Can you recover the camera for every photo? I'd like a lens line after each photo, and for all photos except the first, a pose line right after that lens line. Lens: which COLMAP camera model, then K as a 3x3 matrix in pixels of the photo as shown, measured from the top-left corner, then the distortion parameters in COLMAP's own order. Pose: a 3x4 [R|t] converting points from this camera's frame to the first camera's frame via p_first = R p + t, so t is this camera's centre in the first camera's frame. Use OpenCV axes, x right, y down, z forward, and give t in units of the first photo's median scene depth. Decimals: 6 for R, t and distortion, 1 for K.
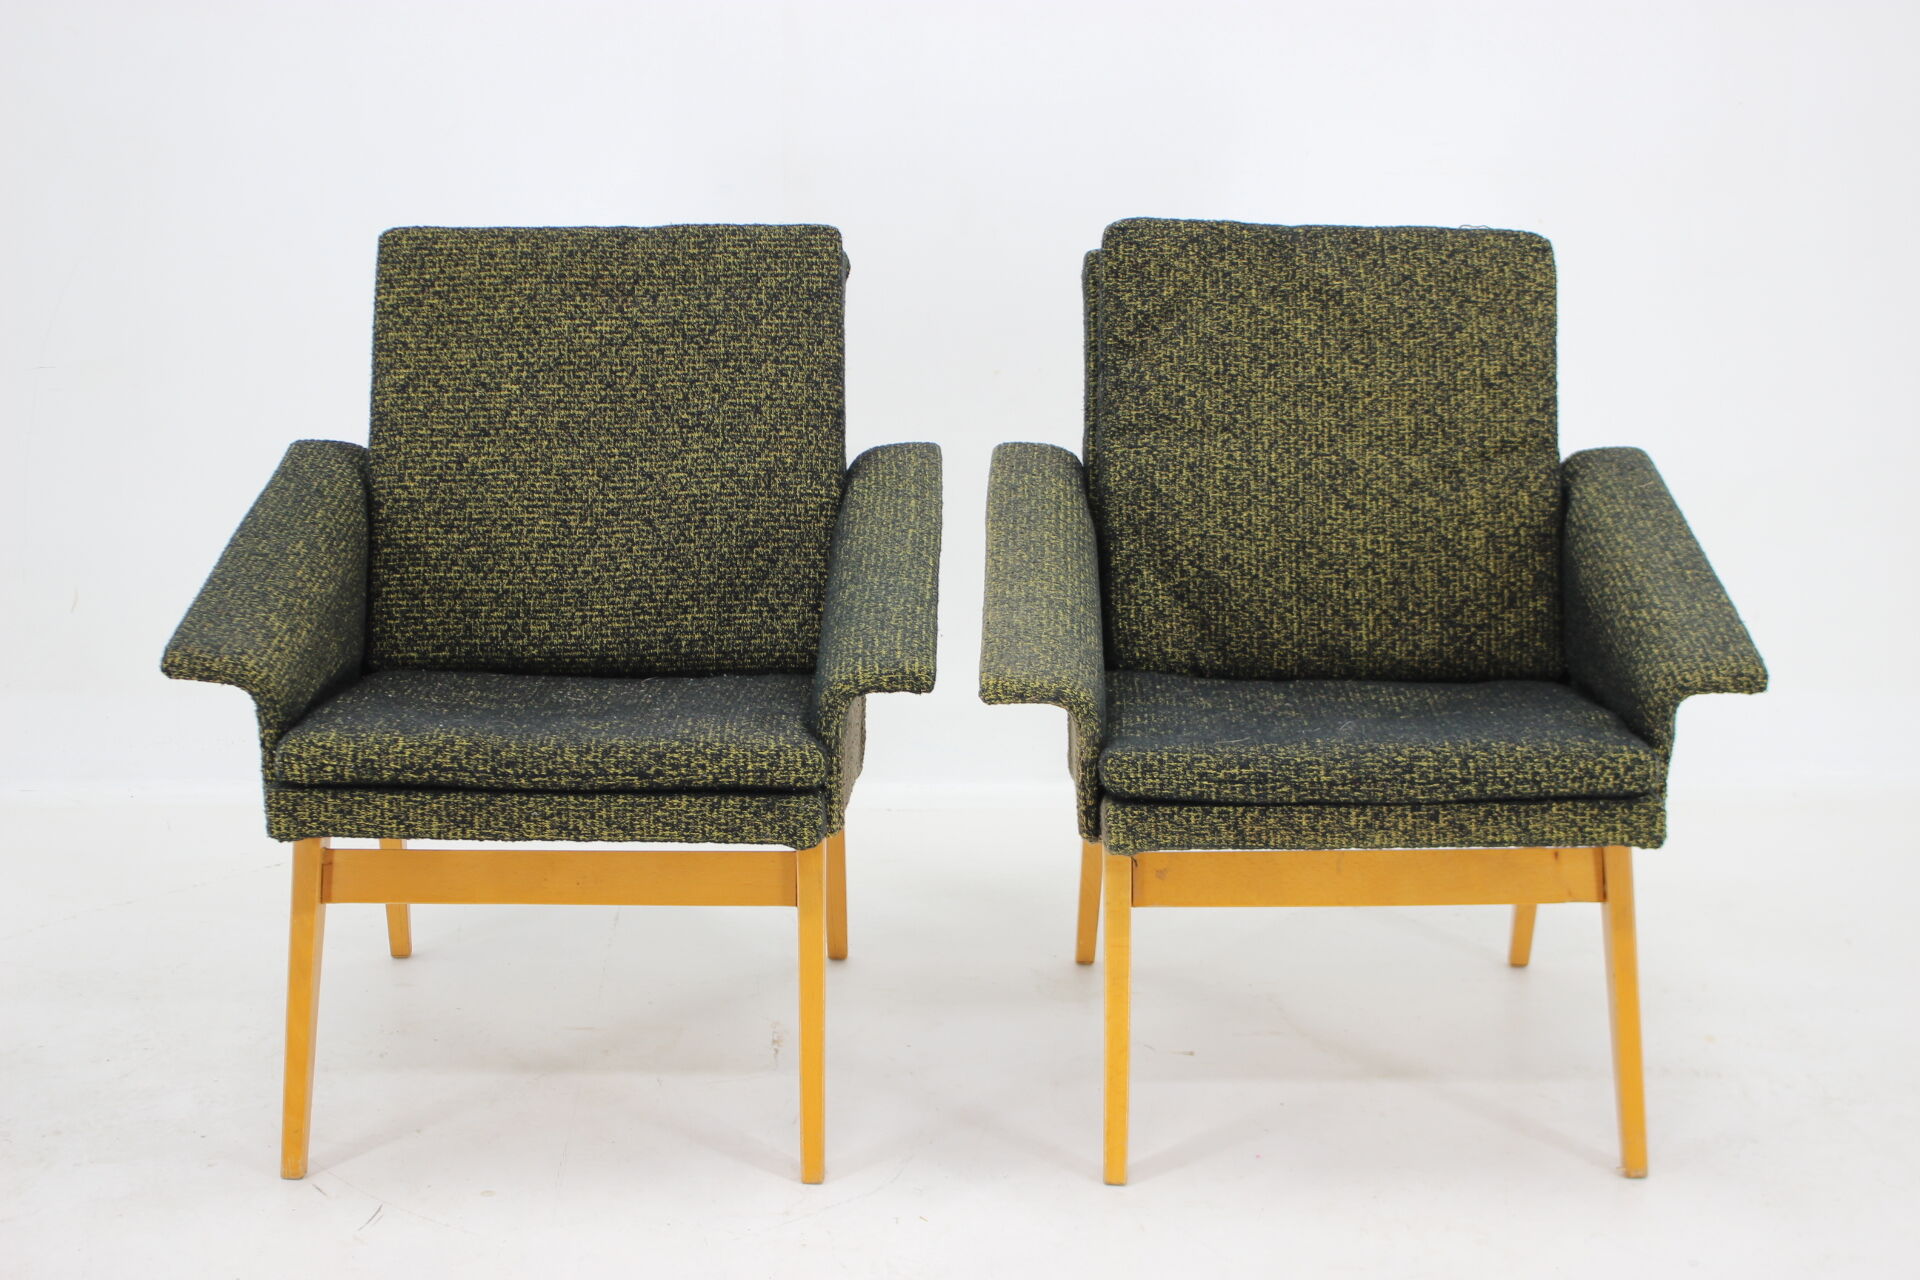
lens RADIAL K [[3343.3, 0, 965.9], [0, 3343.3, 633.3], [0, 0, 1]] dist [0.024568, 0.000000]
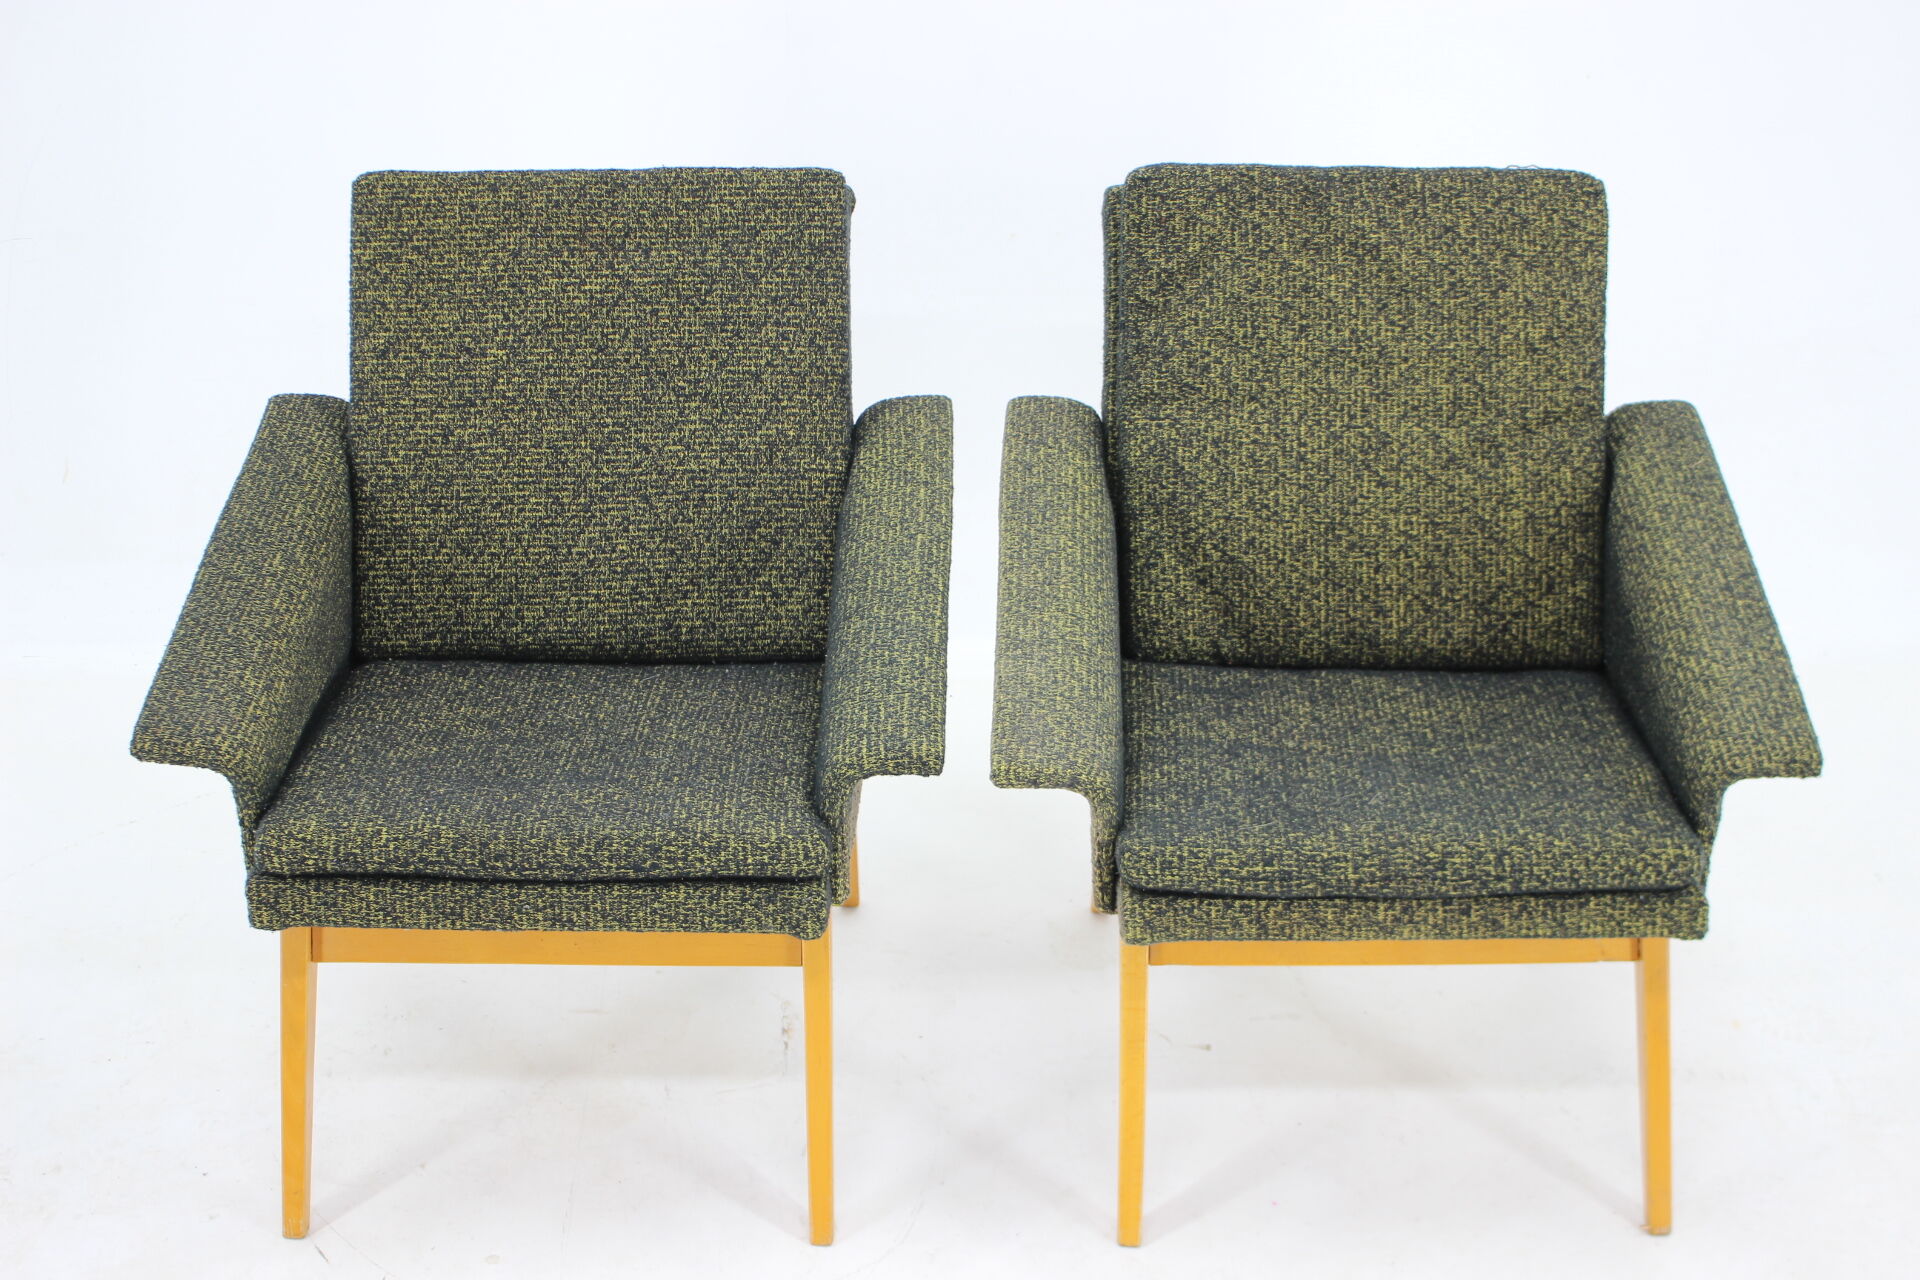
lens RADIAL K [[3153.5, 0, 962.1], [0, 3153.5, 646.6], [0, 0, 1]] dist [0.000067, 0.000000]
pose [[0.999953, -0.000612, -0.009673, 0.004115], [0.002535, 0.979773, 0.200095, -0.173083], [0.009355, -0.200110, 0.979729, 0.113297]]
